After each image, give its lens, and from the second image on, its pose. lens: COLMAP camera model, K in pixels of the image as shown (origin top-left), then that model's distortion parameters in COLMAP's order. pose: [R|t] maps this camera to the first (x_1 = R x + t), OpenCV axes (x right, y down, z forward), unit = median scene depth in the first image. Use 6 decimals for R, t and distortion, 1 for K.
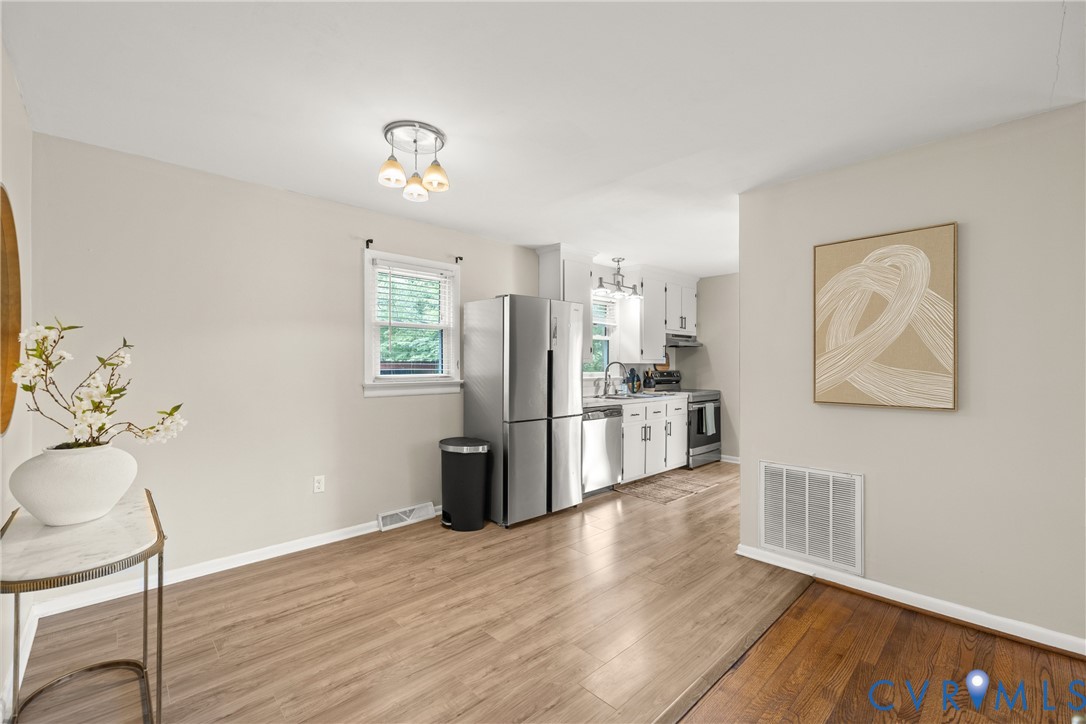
lens RADIAL K [[456.6, 0, 533.3], [0, 456.6, 363.9], [0, 0, 1]] dist [0.002124, 0.000586]
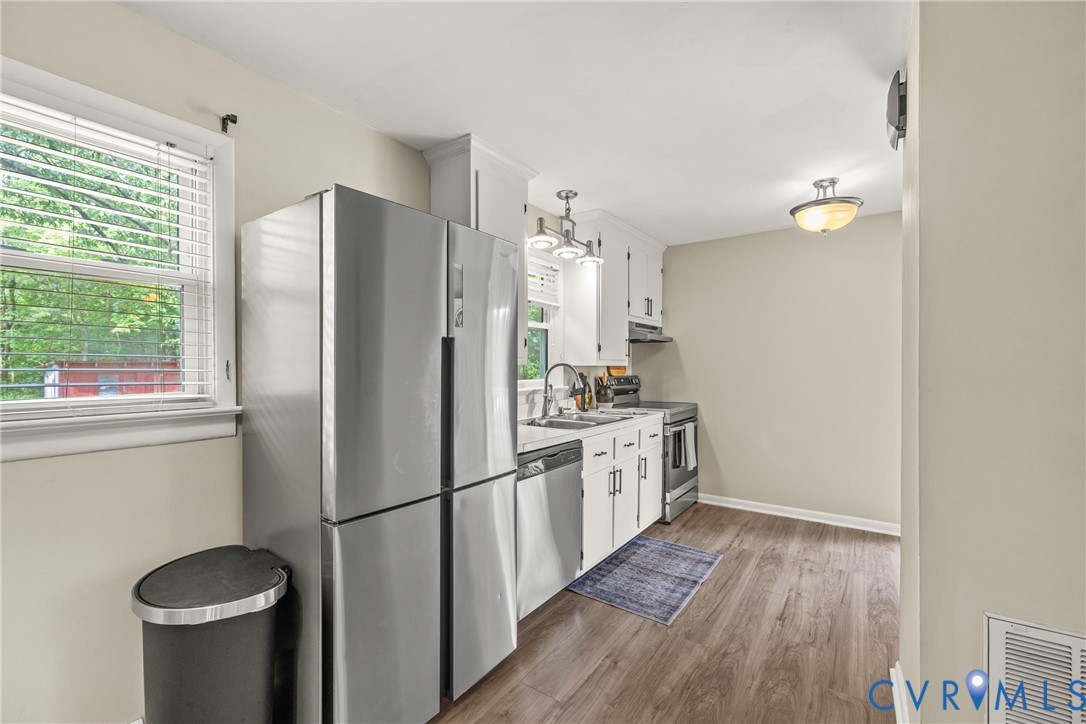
lens RADIAL K [[456.6, 0, 543.7], [0, 456.6, 365.1], [0, 0, 1]] dist [0.002124, 0.000586]
pose [[0.975940, -0.001894, 0.218033, 0.028463], [0.002047, 0.999998, -0.000473, -0.002218], [-0.218032, 0.000908, 0.975941, 0.507641]]
